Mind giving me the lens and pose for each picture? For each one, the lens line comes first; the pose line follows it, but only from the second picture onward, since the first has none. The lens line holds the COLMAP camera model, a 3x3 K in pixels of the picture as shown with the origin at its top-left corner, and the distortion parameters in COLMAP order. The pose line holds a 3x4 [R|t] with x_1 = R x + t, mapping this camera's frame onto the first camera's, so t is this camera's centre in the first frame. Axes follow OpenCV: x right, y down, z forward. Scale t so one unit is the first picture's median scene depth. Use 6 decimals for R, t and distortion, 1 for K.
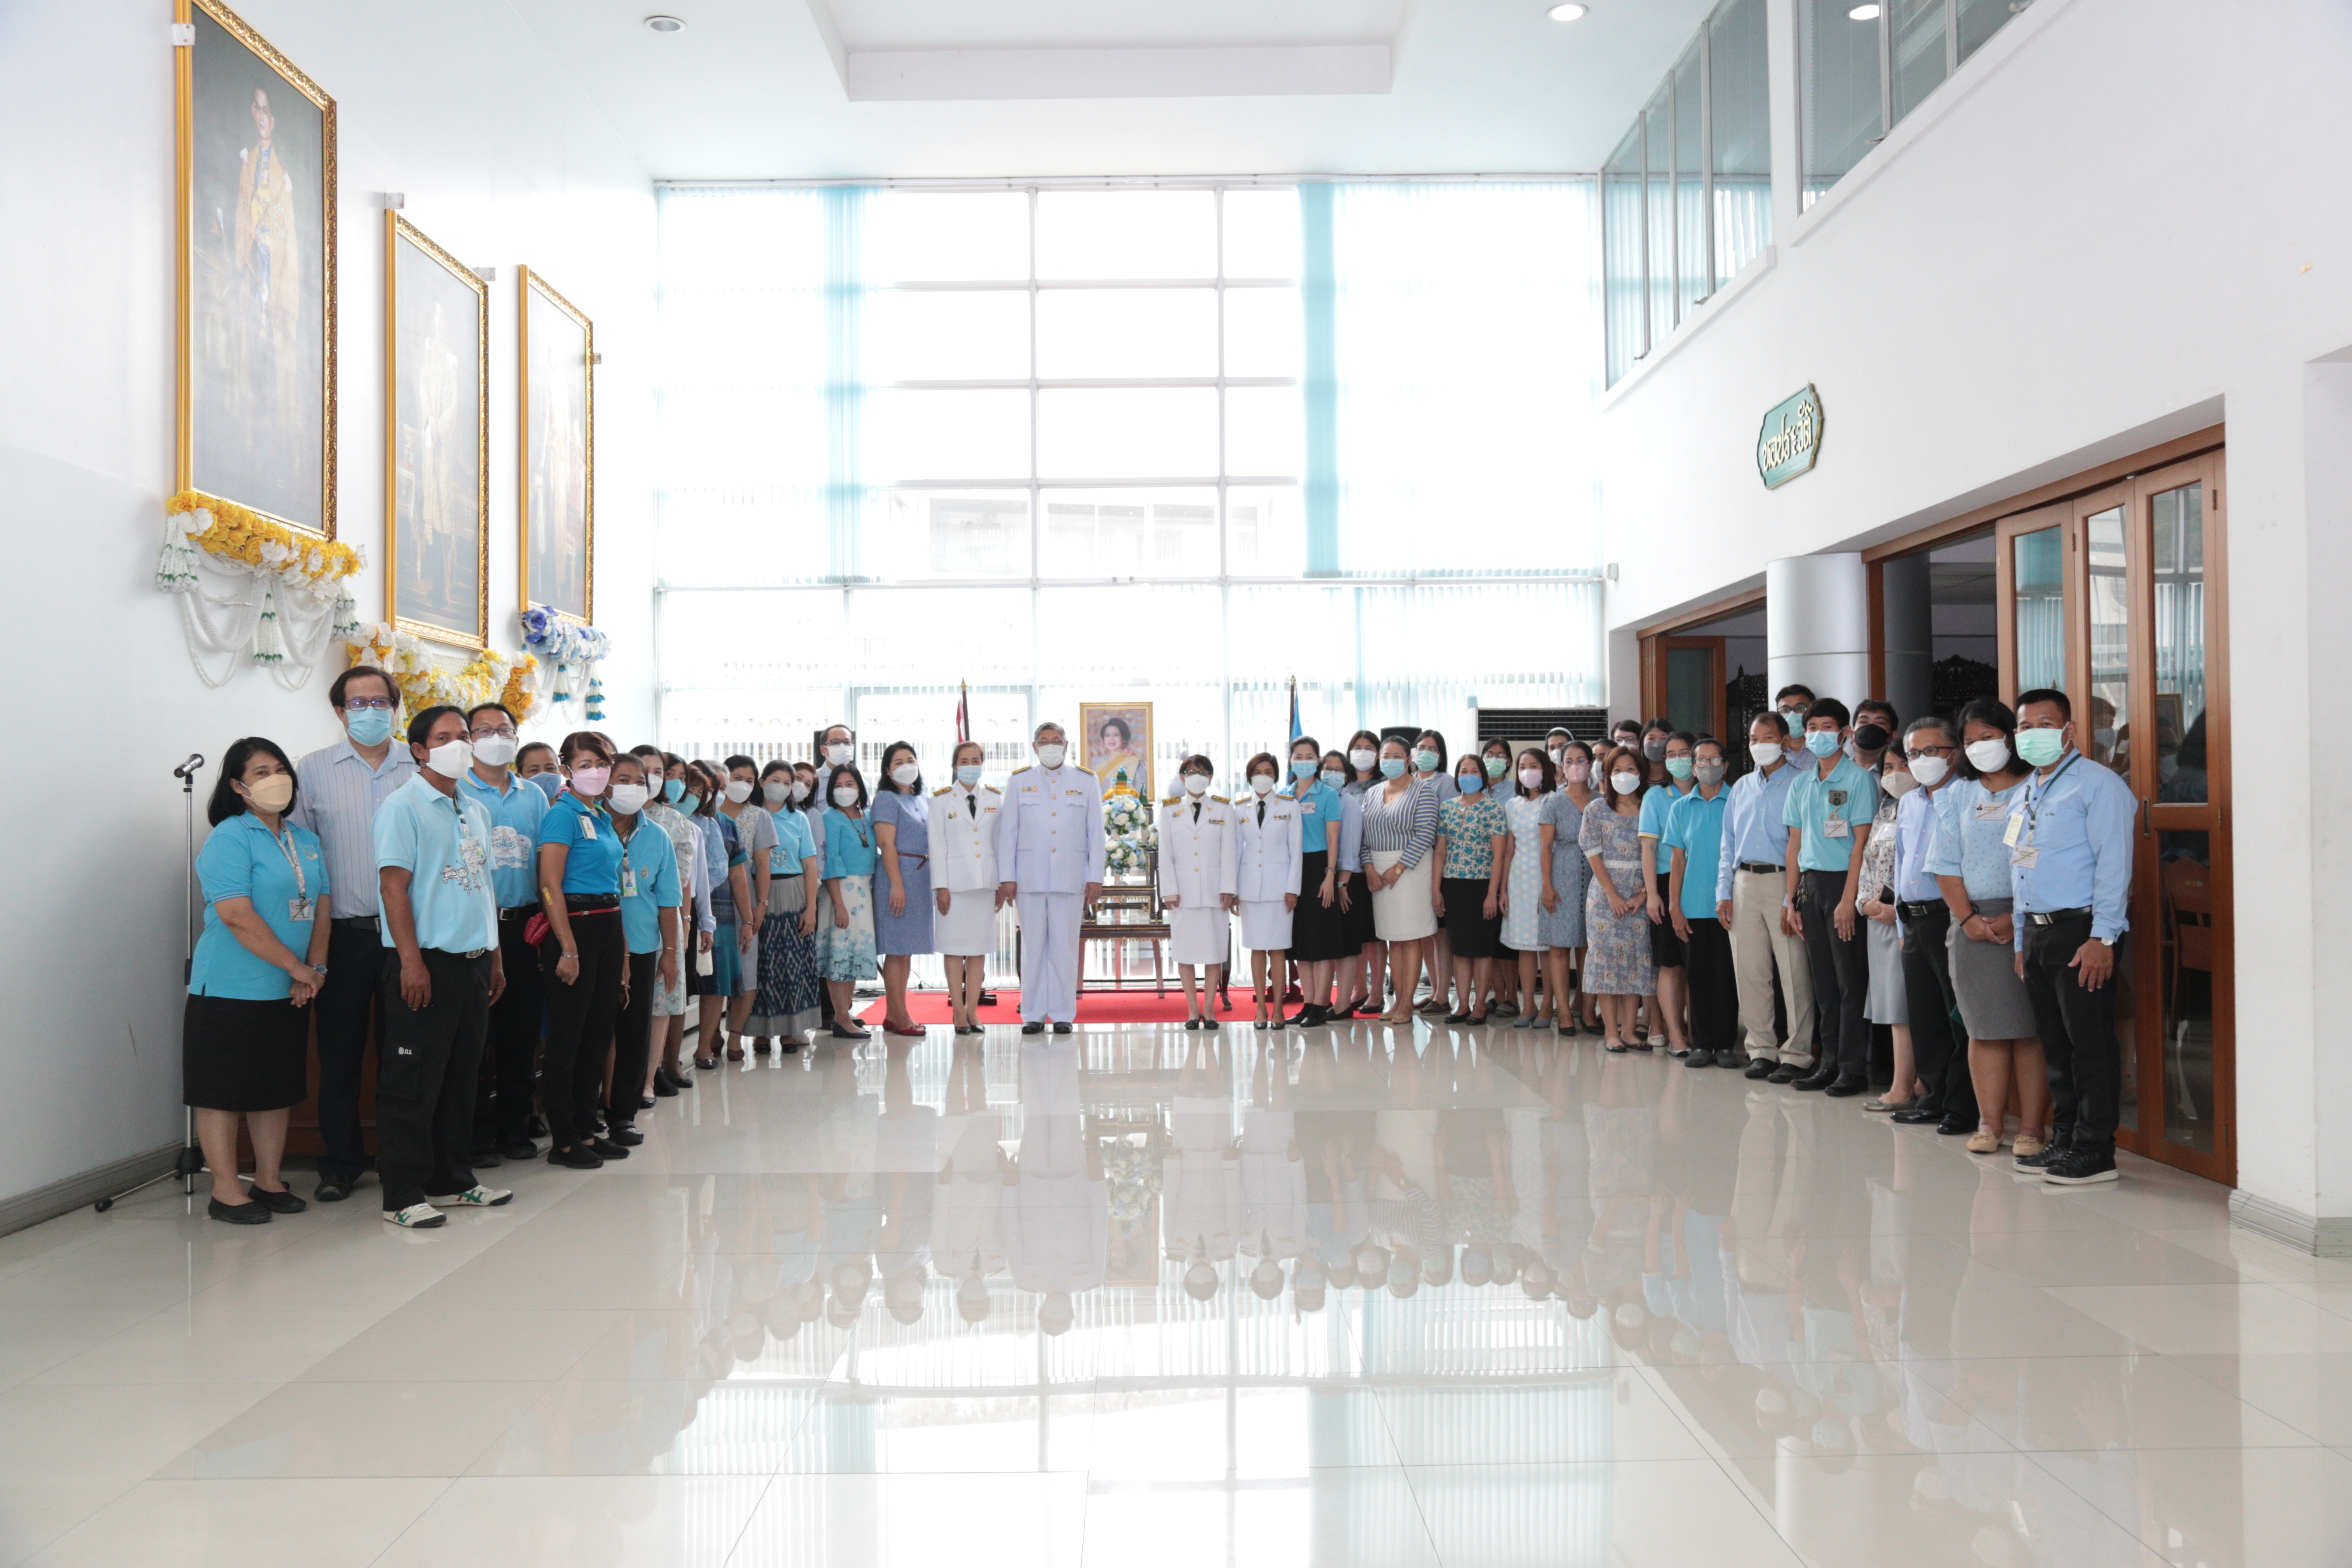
lens RADIAL K [[1907.2, 0, 1175.3], [0, 1907.2, 782.1], [0, 0, 1]] dist [-0.000339, 0.000000]
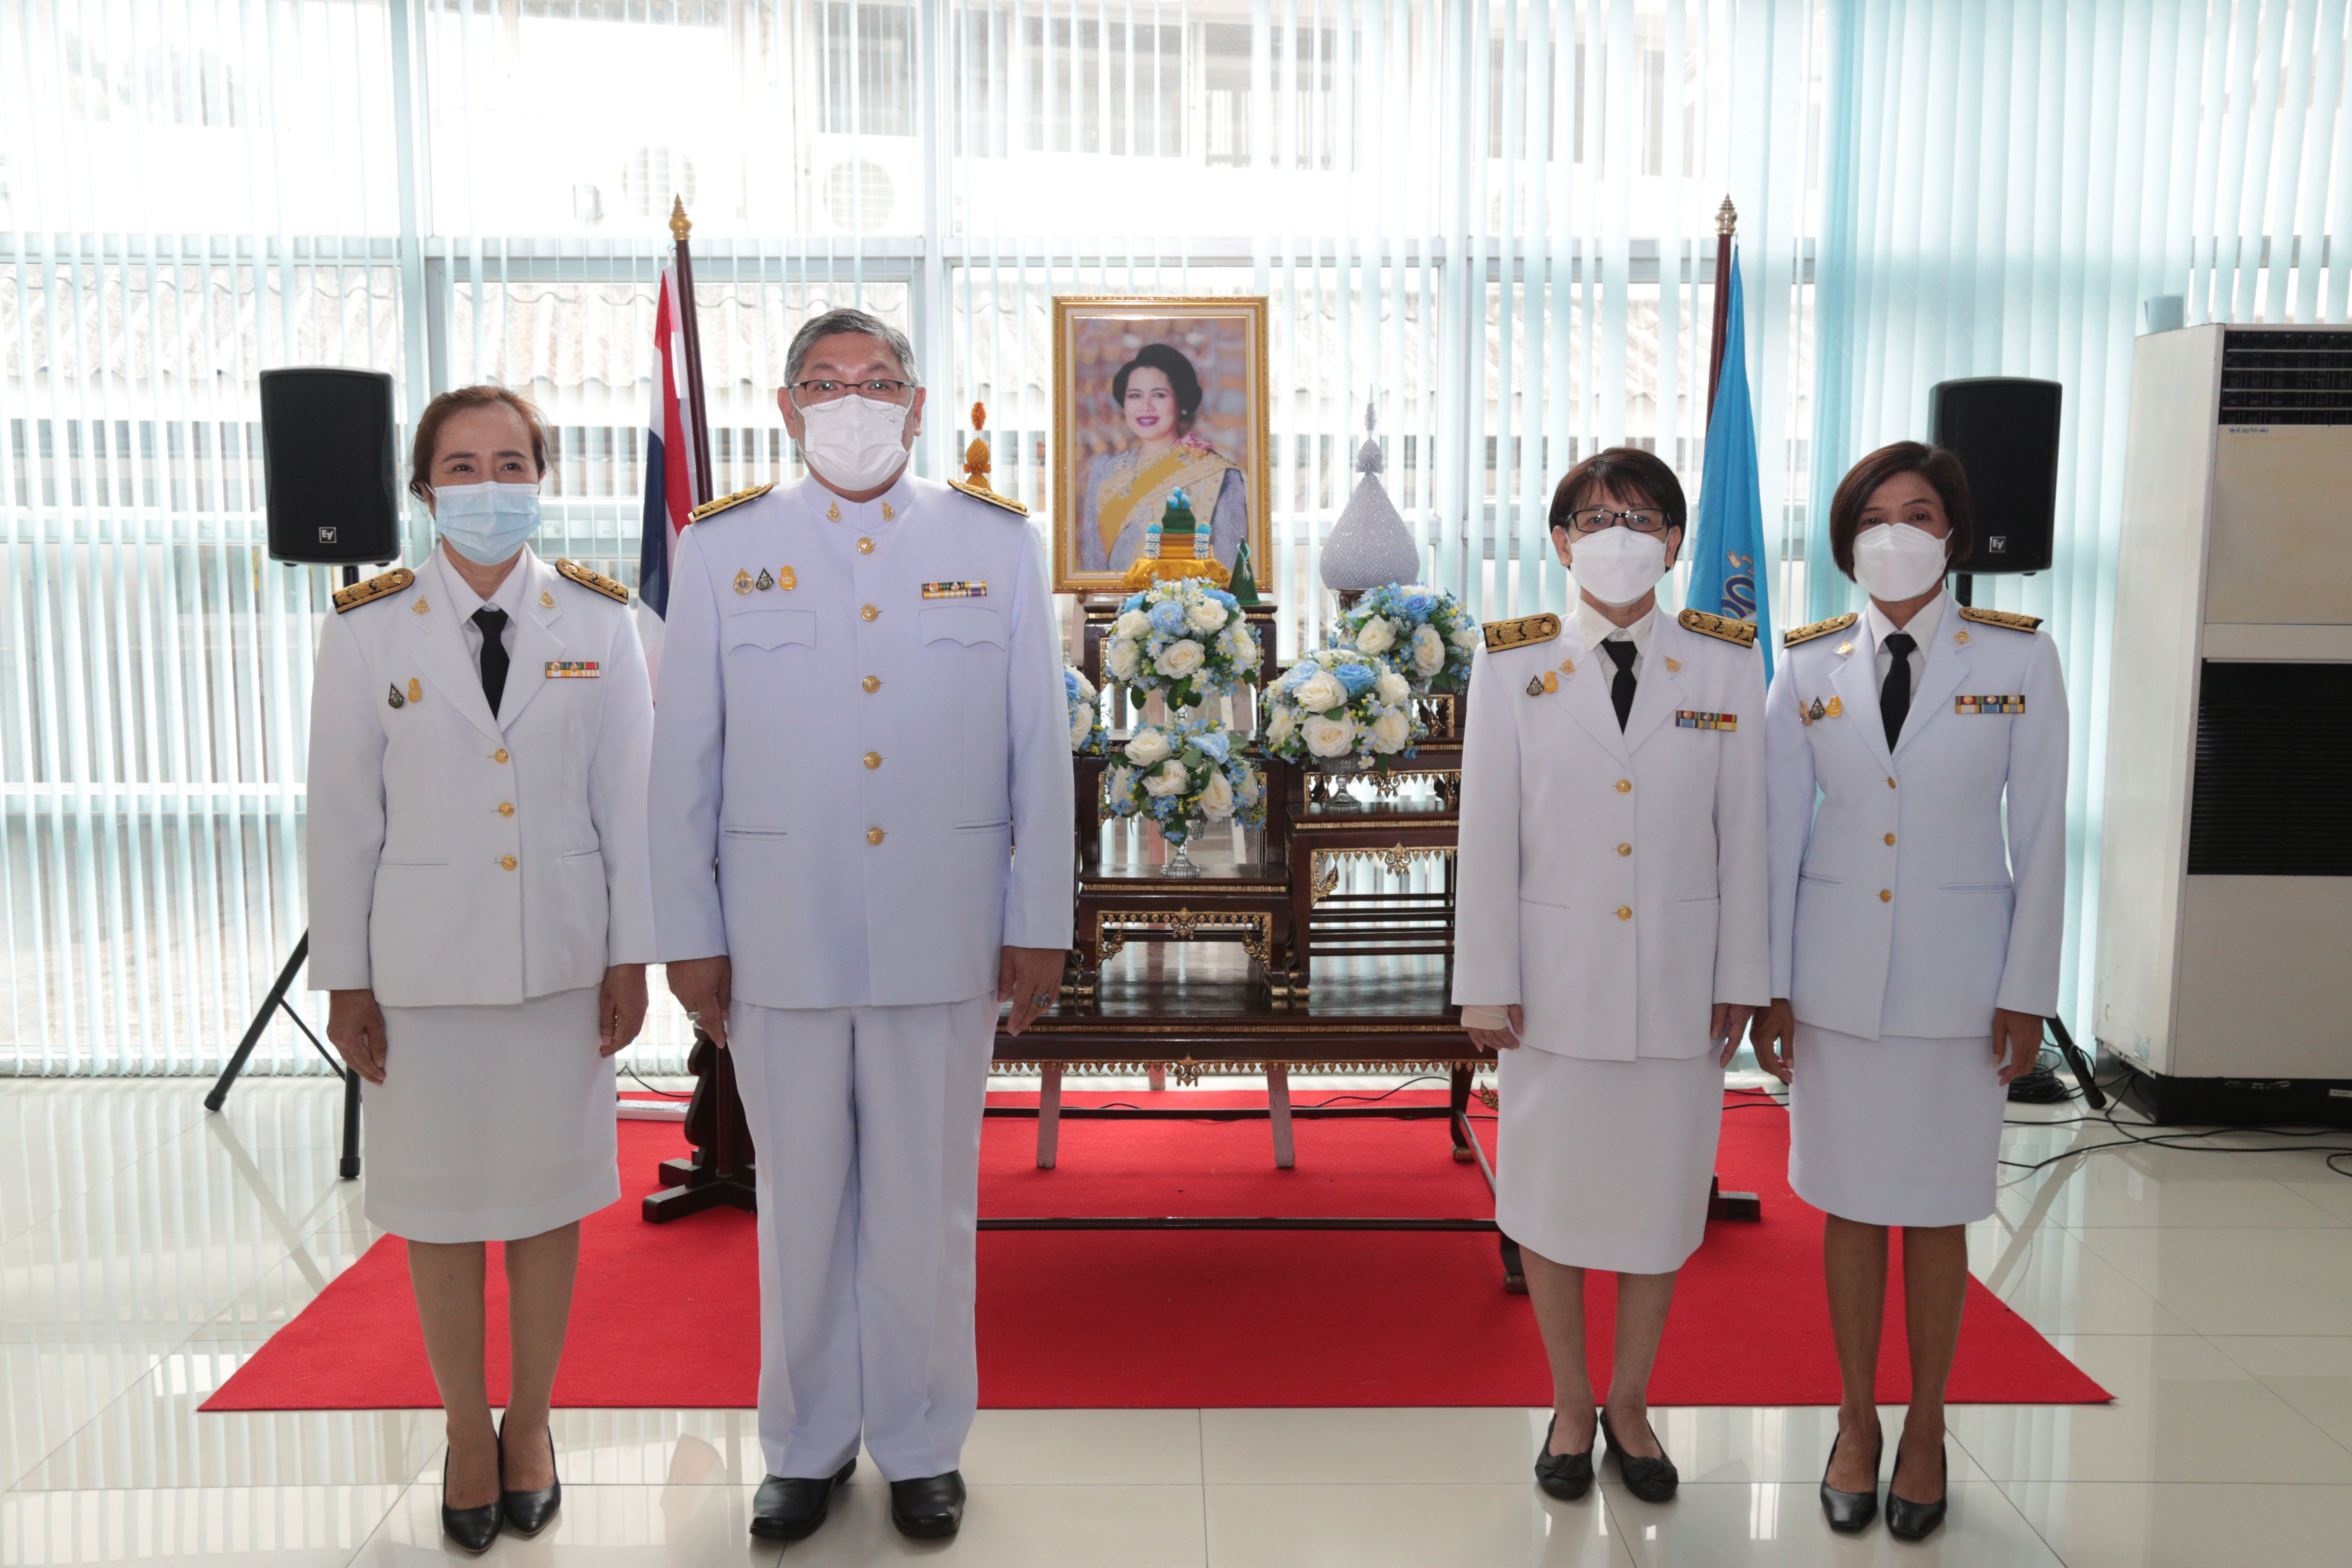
lens RADIAL K [[2179.1, 0, 1179.2], [0, 2179.1, 783.6], [0, 0, 1]] dist [0.004290, 0.000000]
pose [[0.999903, 0.012757, -0.005519, -0.025118], [-0.011939, 0.991565, 0.129058, -0.006093], [0.007119, -0.128980, 0.991622, 0.620132]]
